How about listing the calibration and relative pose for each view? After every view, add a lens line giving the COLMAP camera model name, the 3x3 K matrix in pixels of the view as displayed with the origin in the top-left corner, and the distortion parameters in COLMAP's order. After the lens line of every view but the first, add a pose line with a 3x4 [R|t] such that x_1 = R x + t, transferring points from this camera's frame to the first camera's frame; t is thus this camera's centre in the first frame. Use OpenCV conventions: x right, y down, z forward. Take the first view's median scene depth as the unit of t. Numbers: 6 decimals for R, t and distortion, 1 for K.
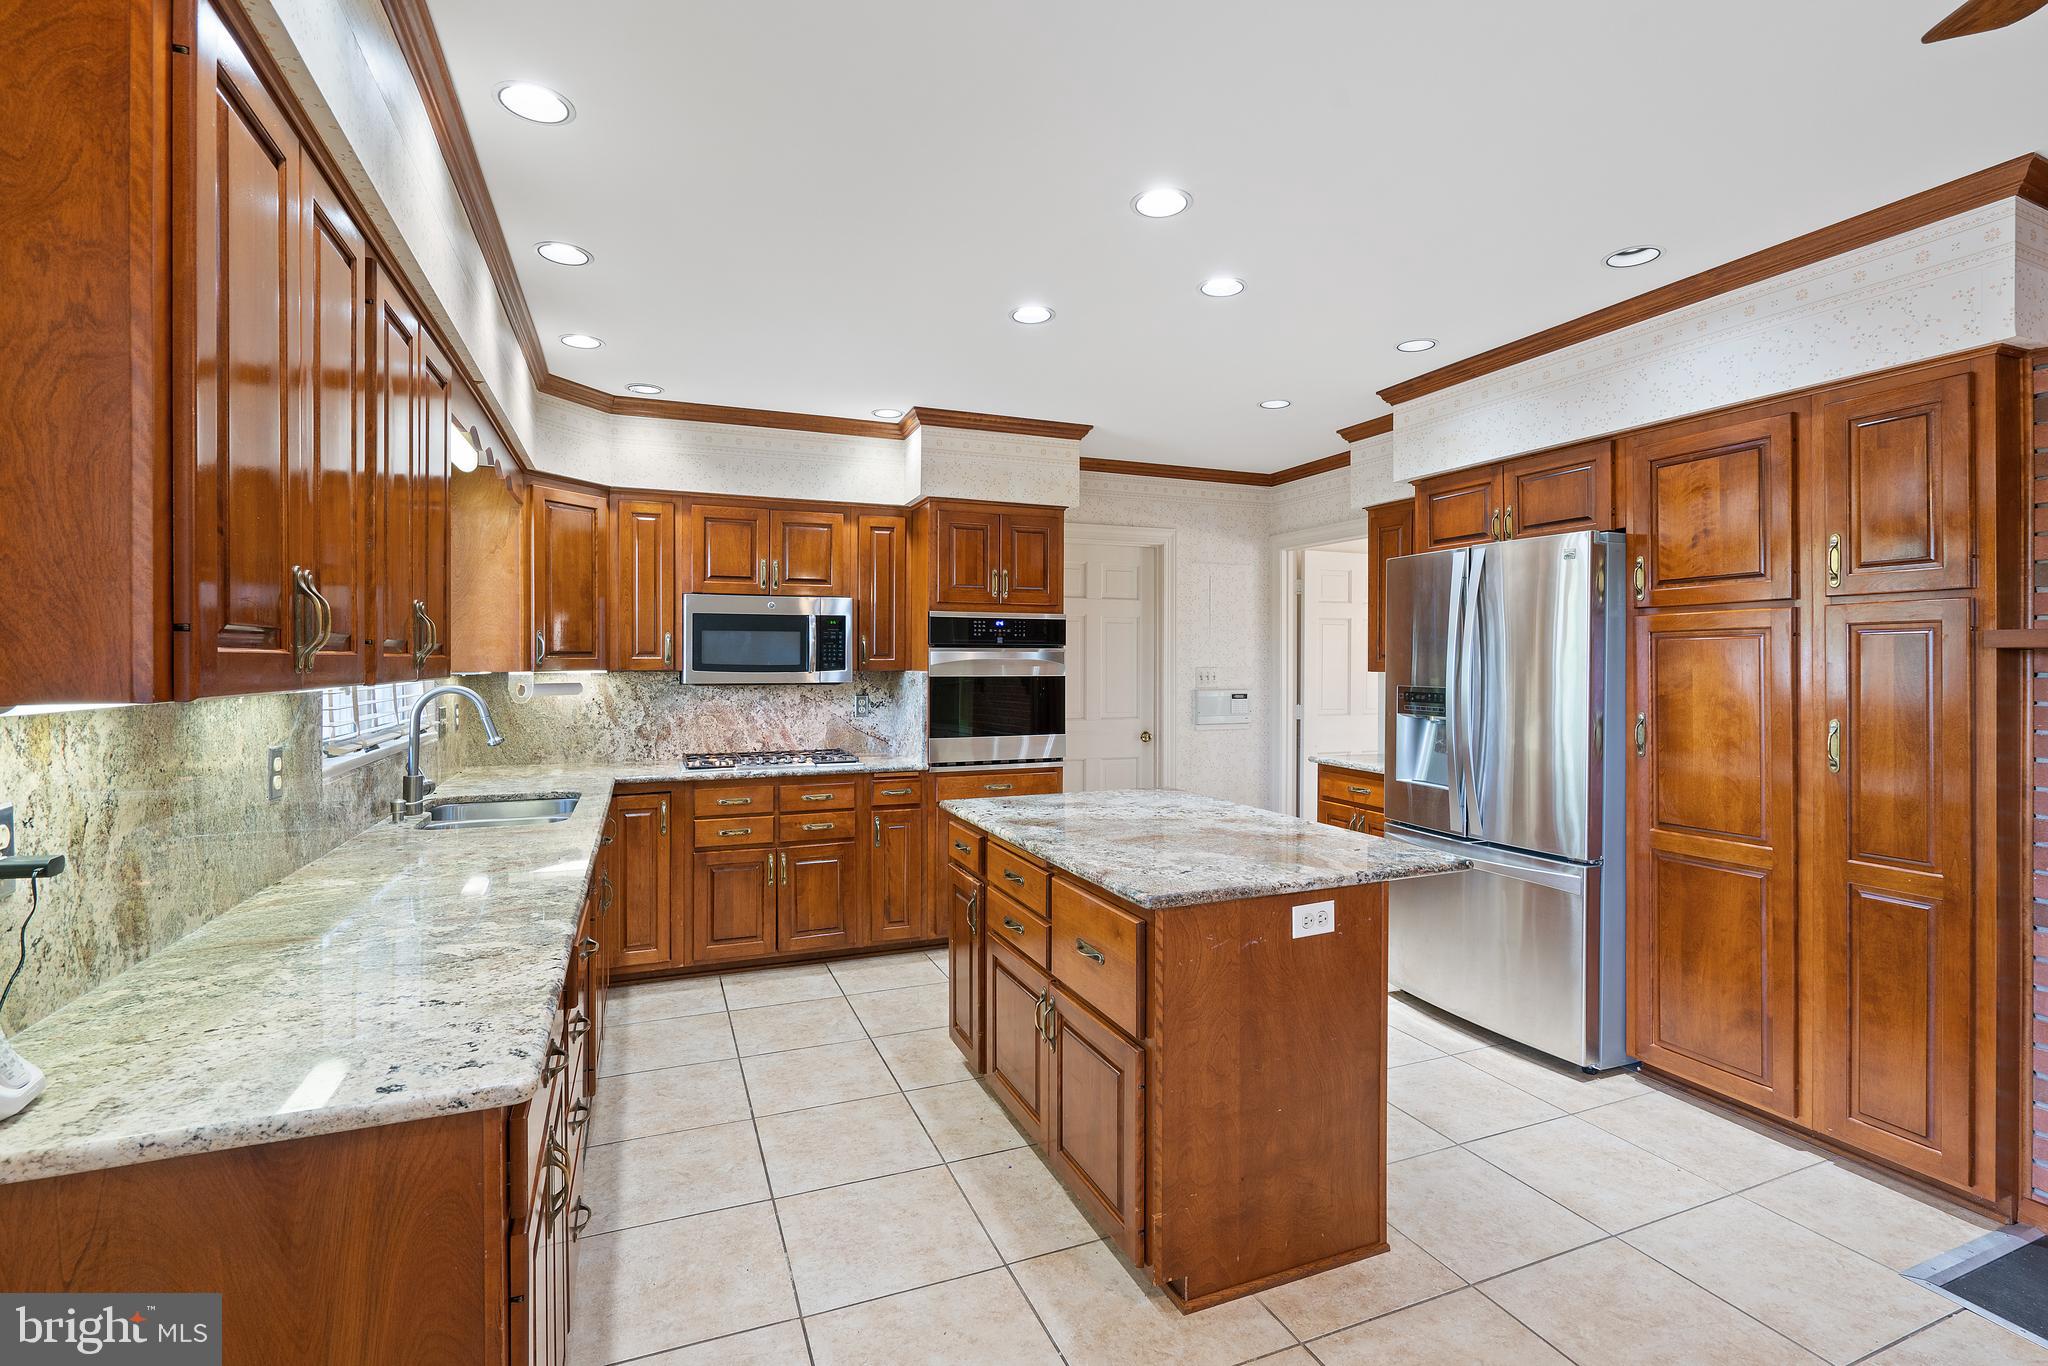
lens RADIAL K [[925.0, 0, 1022.5], [0, 925.0, 674.0], [0, 0, 1]] dist [-0.010465, 0.000374]
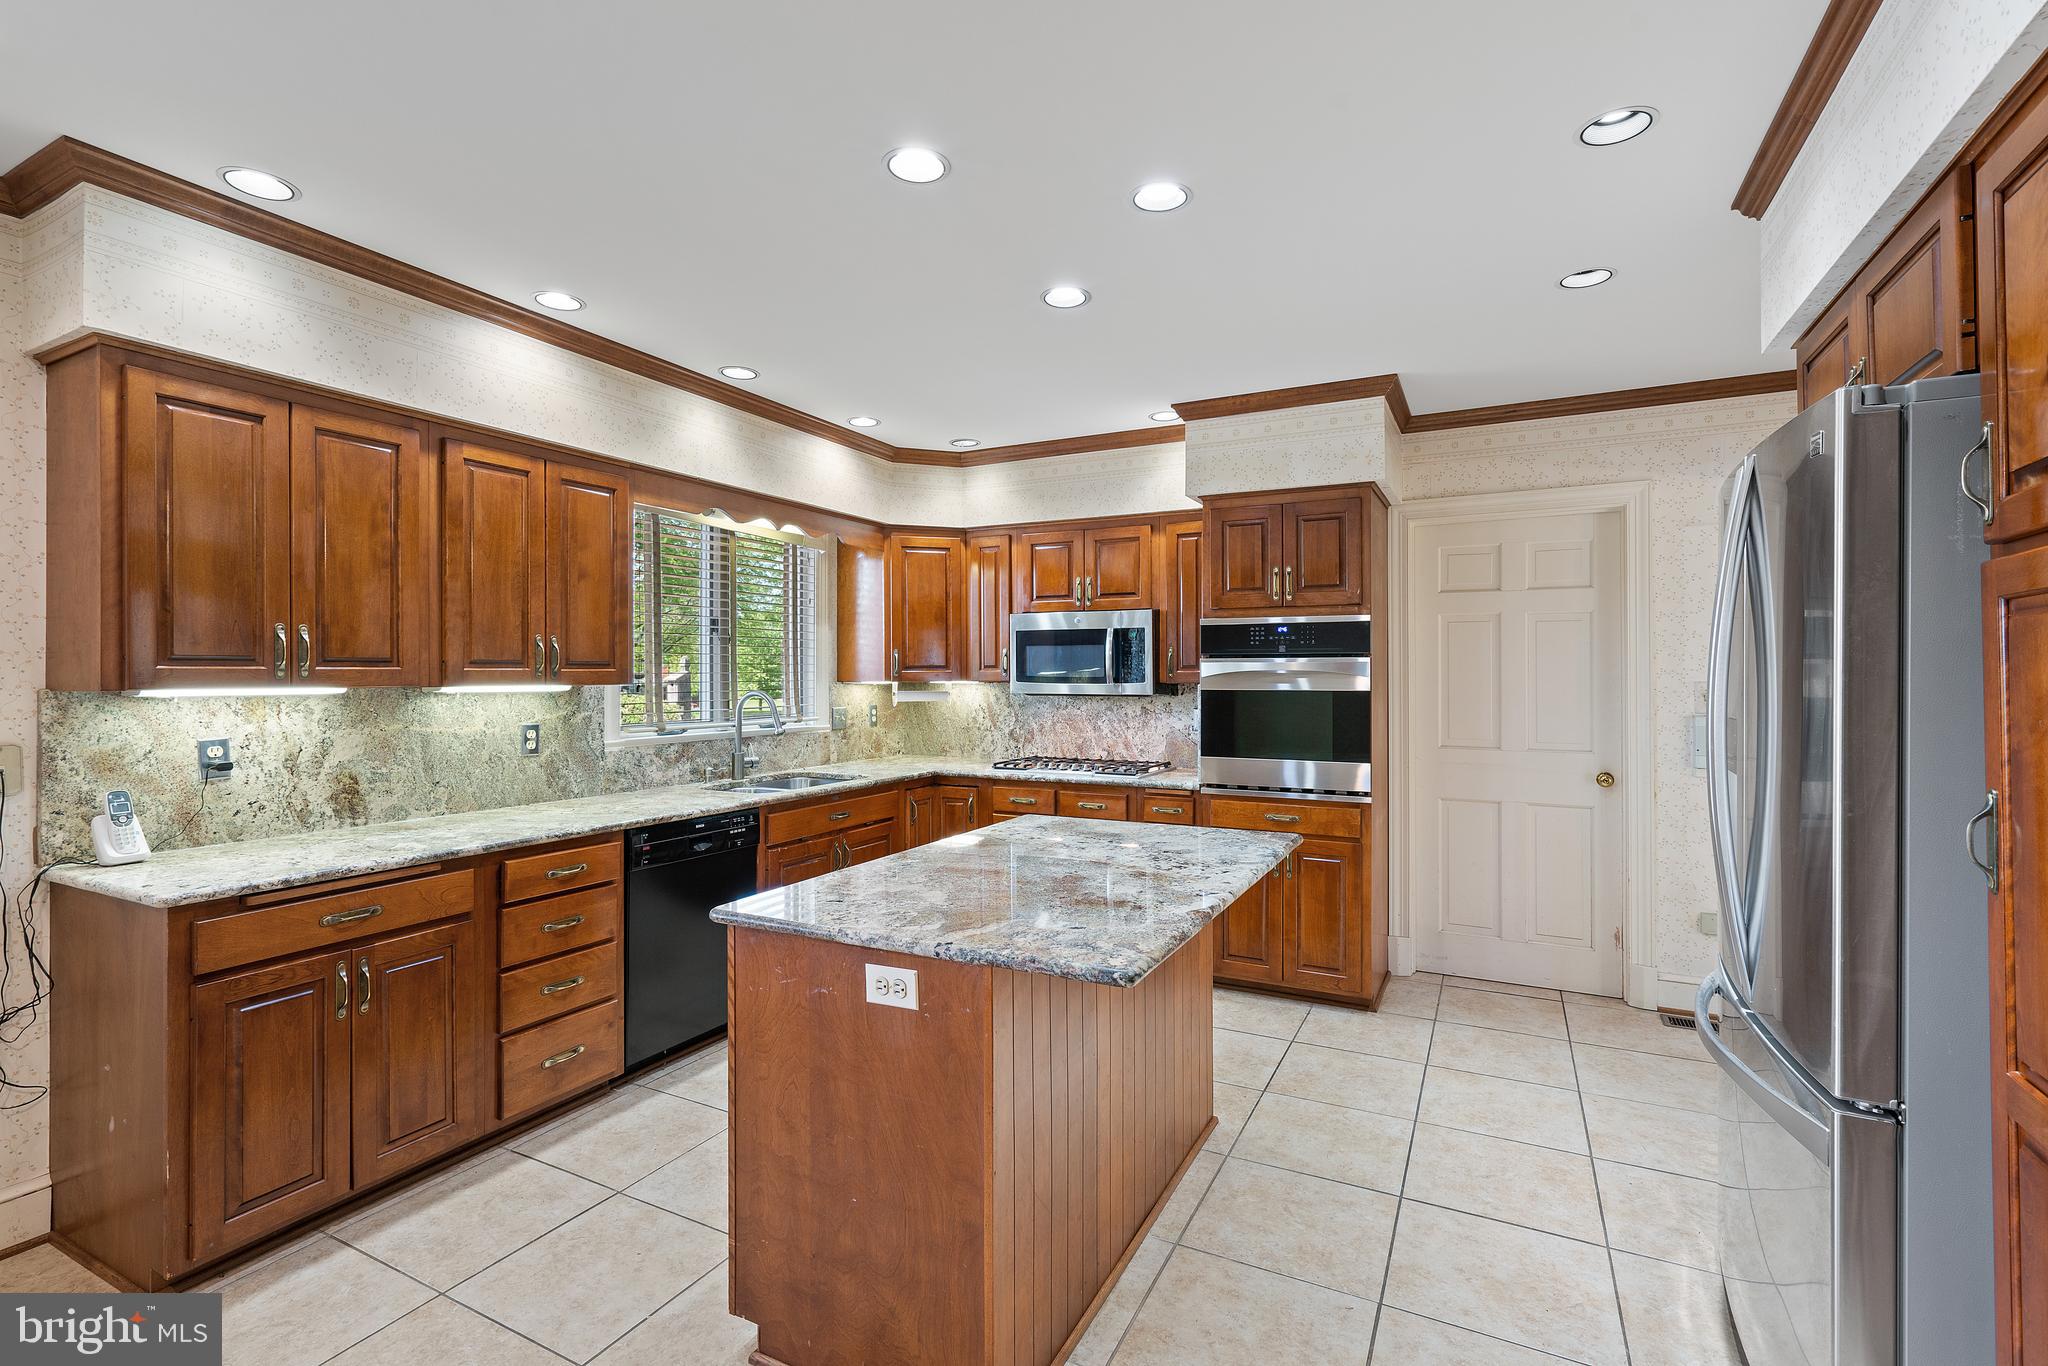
lens RADIAL K [[921.6, 0, 1028.2], [0, 921.6, 668.4], [0, 0, 1]] dist [-0.005857, 0.000459]
pose [[0.654314, -0.006208, -0.756198, 0.518918], [-0.009322, 0.999824, -0.016274, -0.001857], [0.756166, 0.017698, 0.654141, 0.282607]]
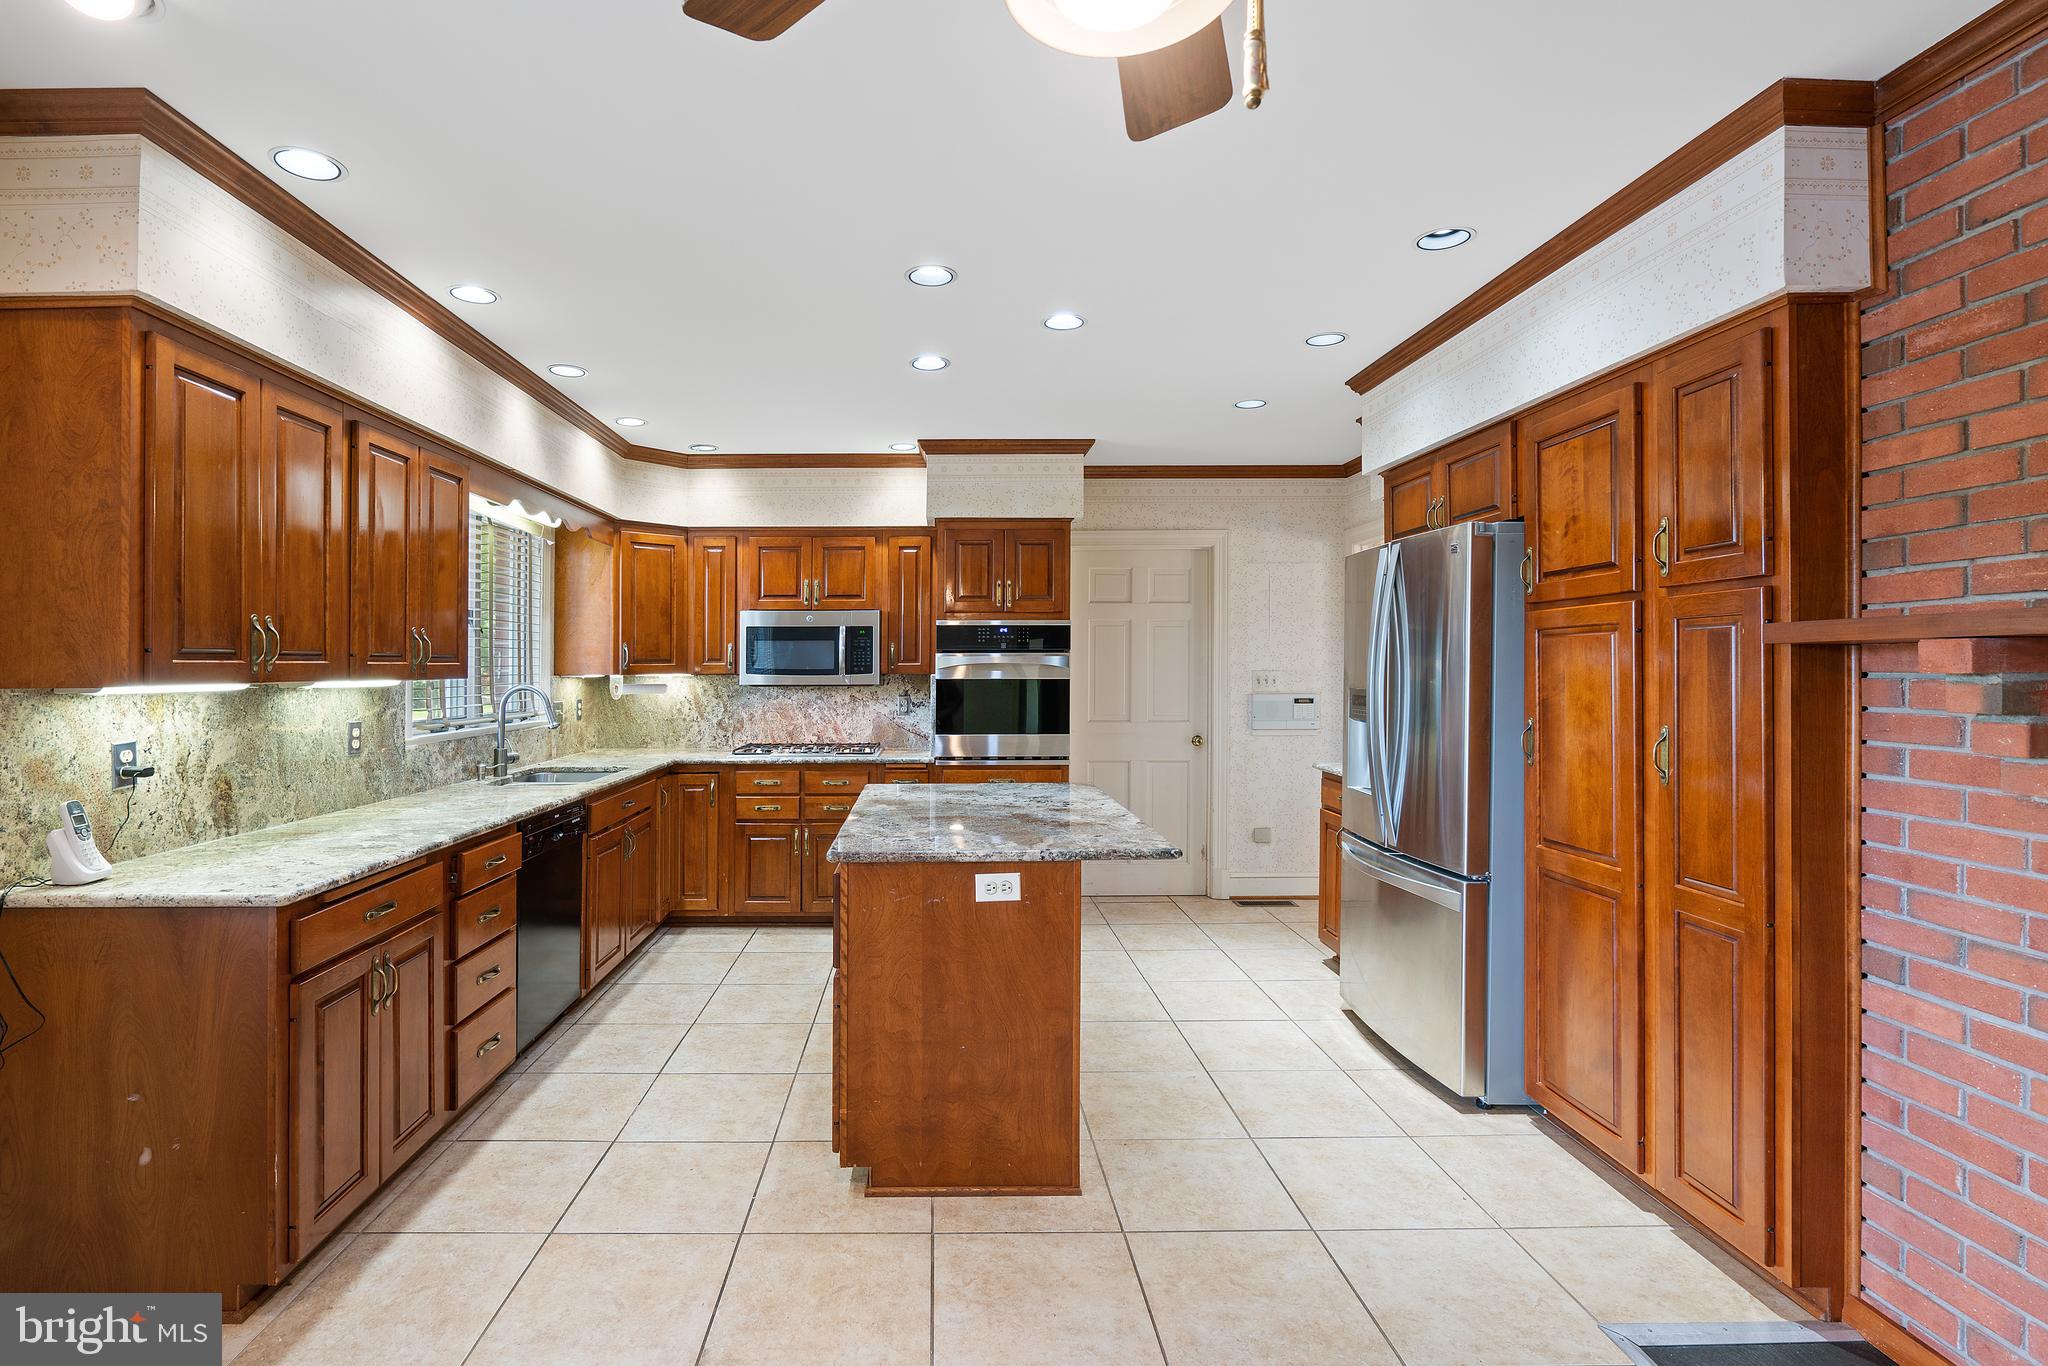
lens RADIAL K [[953.6, 0, 938.4], [0, 953.6, 670.4], [0, 0, 1]] dist [-0.012979, 0.000999]
pose [[0.928139, -0.002974, -0.372222, 0.353936], [-0.000463, 0.999958, -0.009143, 0.002798], [0.372233, 0.008658, 0.928099, -0.069796]]
